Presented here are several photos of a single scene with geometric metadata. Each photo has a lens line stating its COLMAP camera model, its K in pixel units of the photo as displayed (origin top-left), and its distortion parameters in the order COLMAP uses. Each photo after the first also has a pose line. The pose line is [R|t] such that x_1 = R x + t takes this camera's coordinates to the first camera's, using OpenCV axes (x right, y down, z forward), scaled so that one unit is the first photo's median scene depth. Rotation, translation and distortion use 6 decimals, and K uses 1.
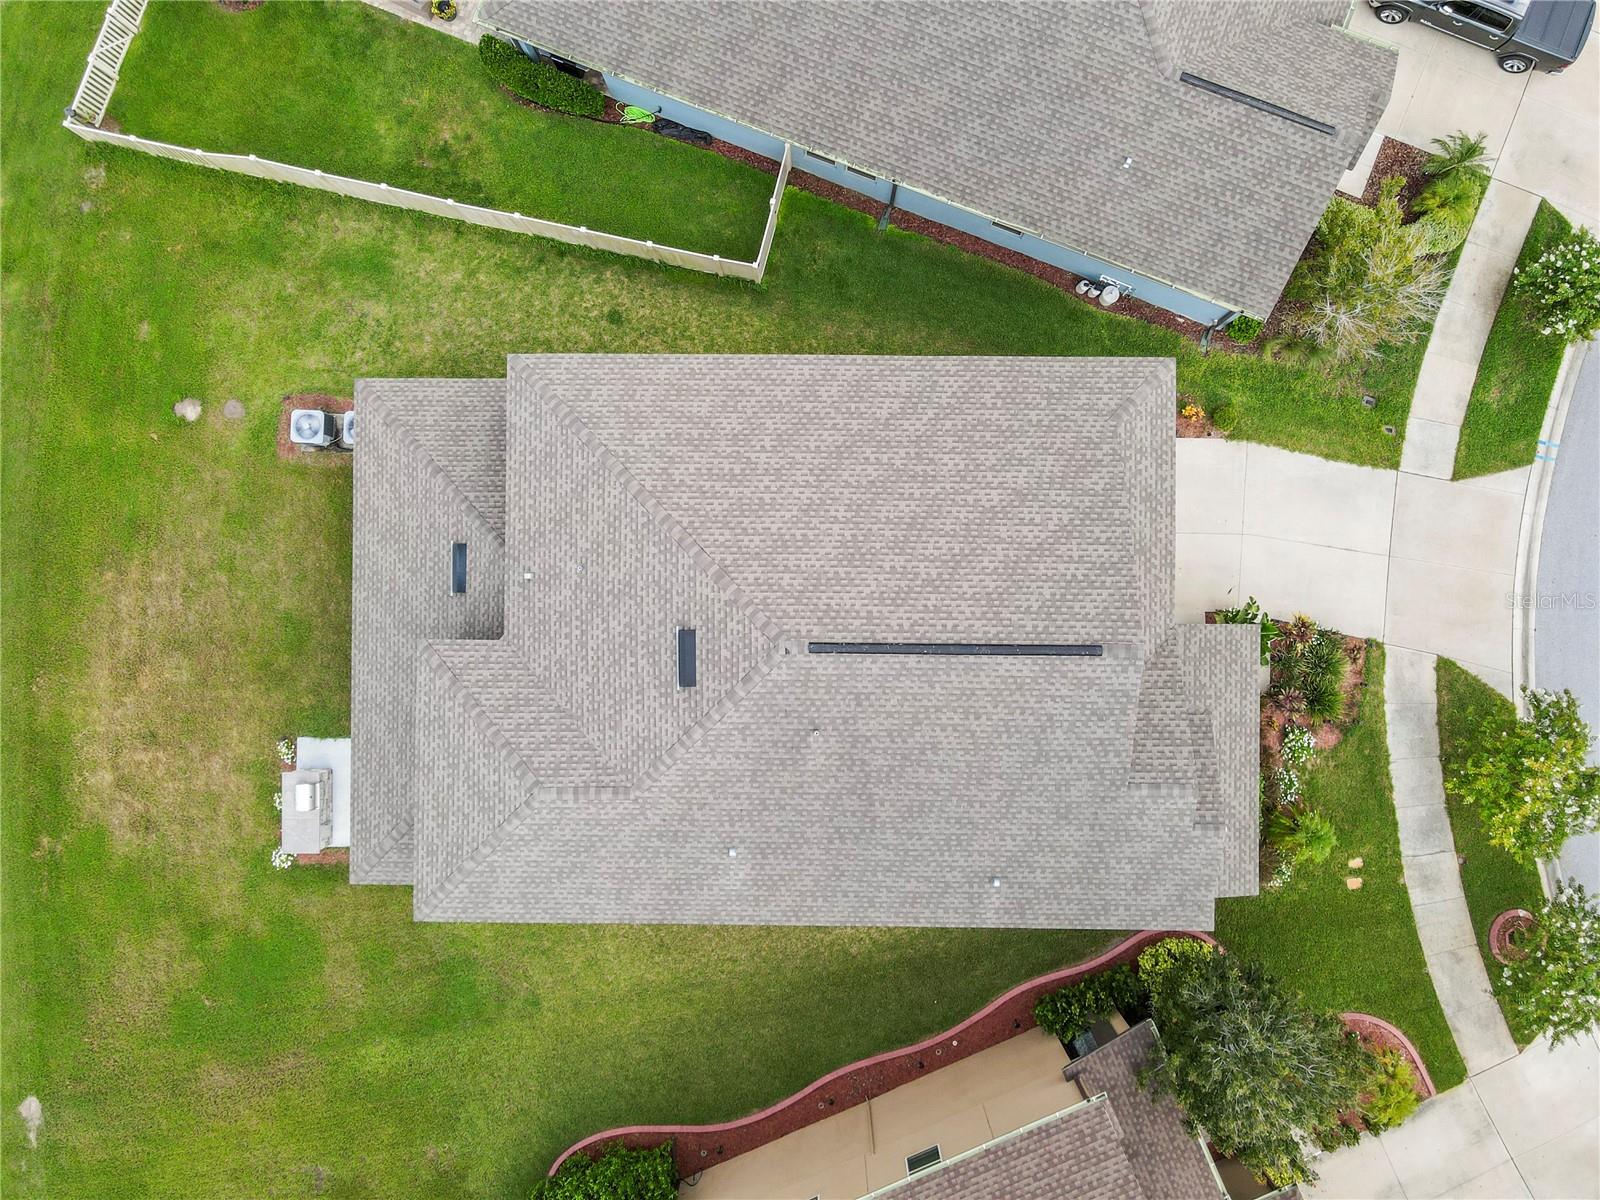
lens RADIAL K [[1156.5, 0, 803.4], [0, 1156.5, 600.1], [0, 0, 1]] dist [0.014671, 0.007023]
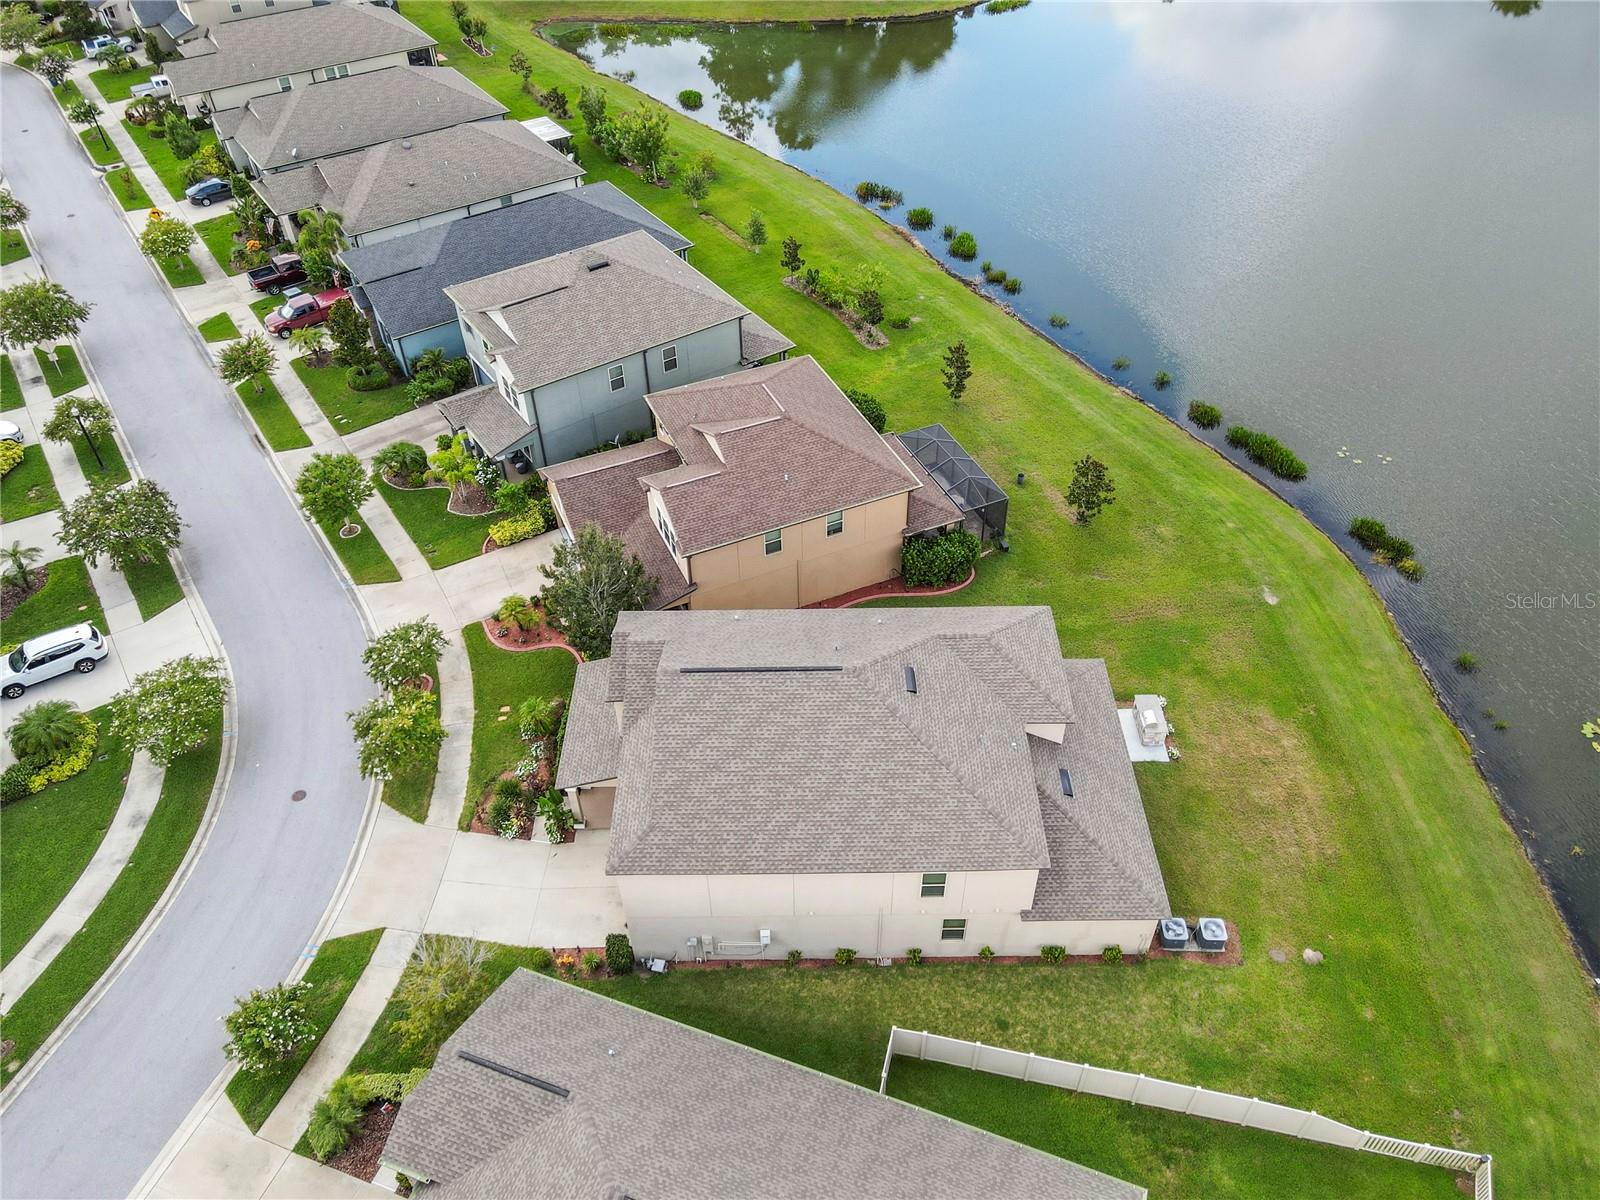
lens RADIAL K [[1167.3, 0, 806.0], [0, 1167.3, 600.1], [0, 0, 1]] dist [0.017440, -0.005859]
pose [[-0.999579, 0.028528, 0.005357, 0.034176], [-0.015546, -0.681995, 0.731192, -0.871147], [0.024513, 0.730800, 0.682151, -0.234382]]
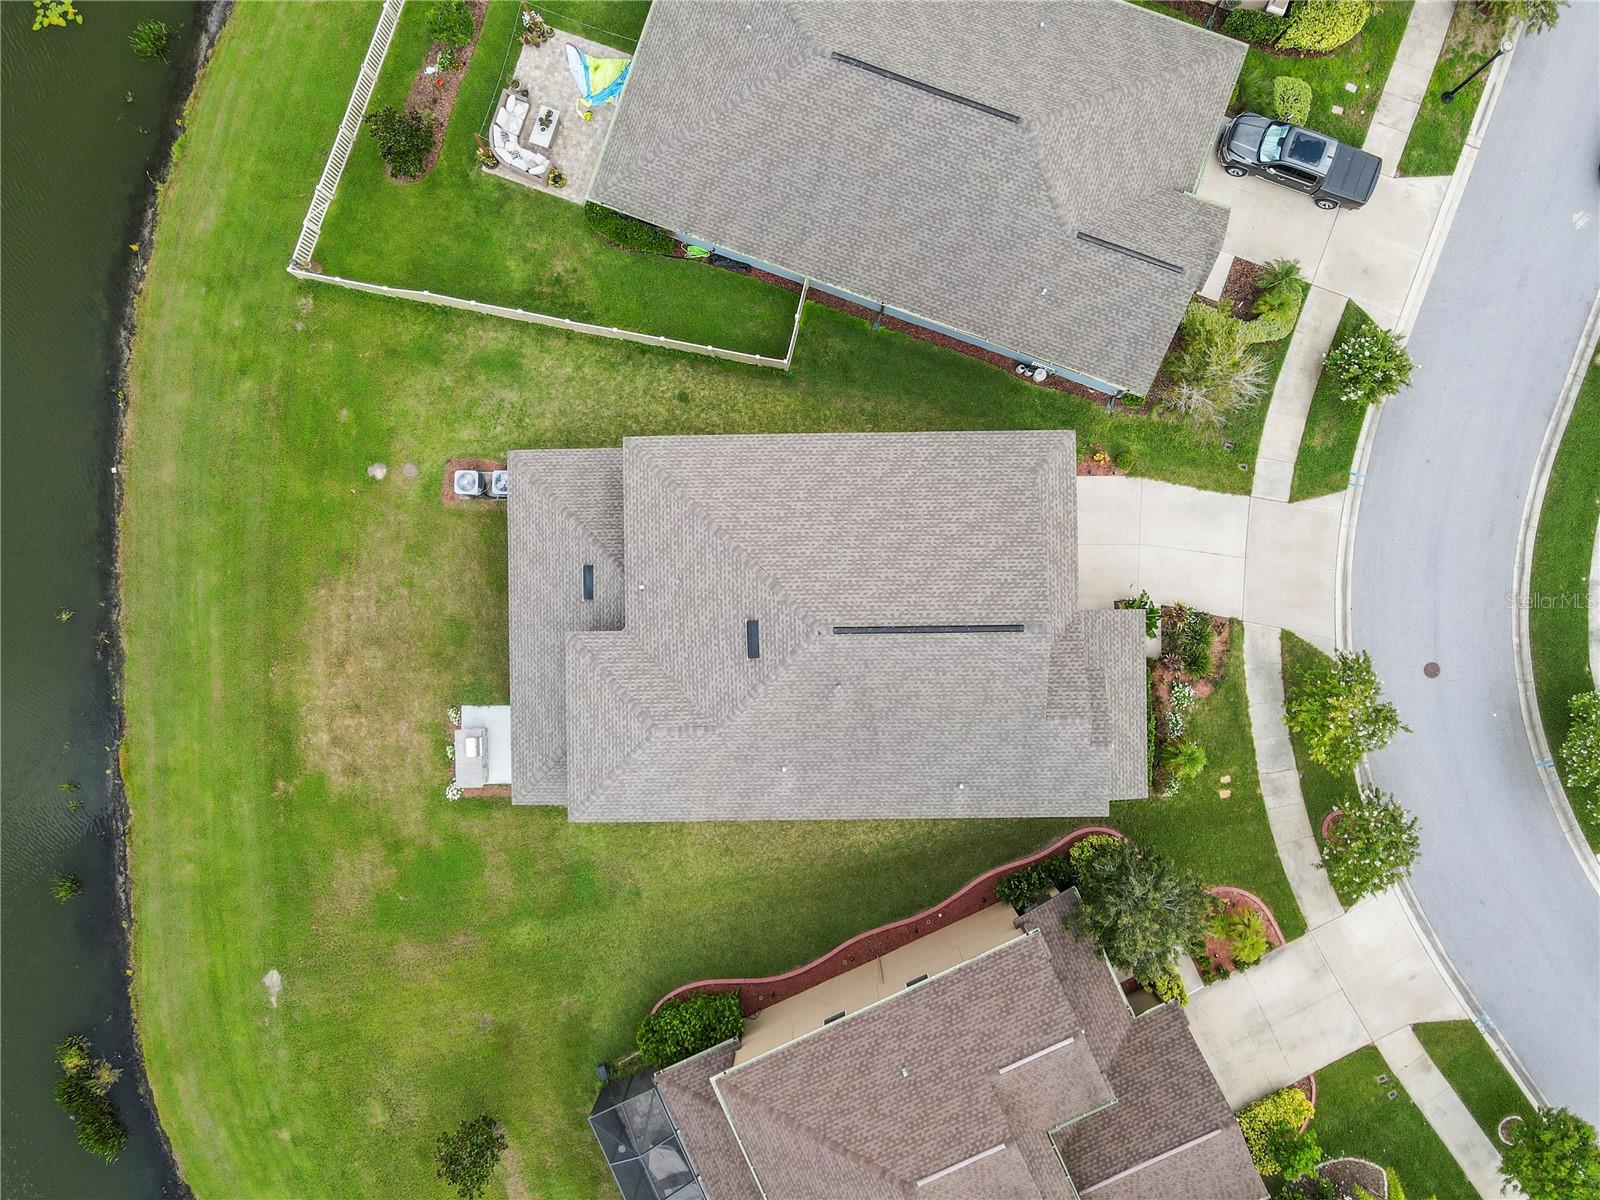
lens RADIAL K [[1156.5, 0, 803.4], [0, 1156.5, 600.1], [0, 0, 1]] dist [0.014671, 0.007023]
pose [[0.999761, -0.021858, -0.000945, -0.023568], [0.021861, 0.999754, 0.003650, -0.004193], [0.000865, -0.003670, 0.999993, -0.386635]]
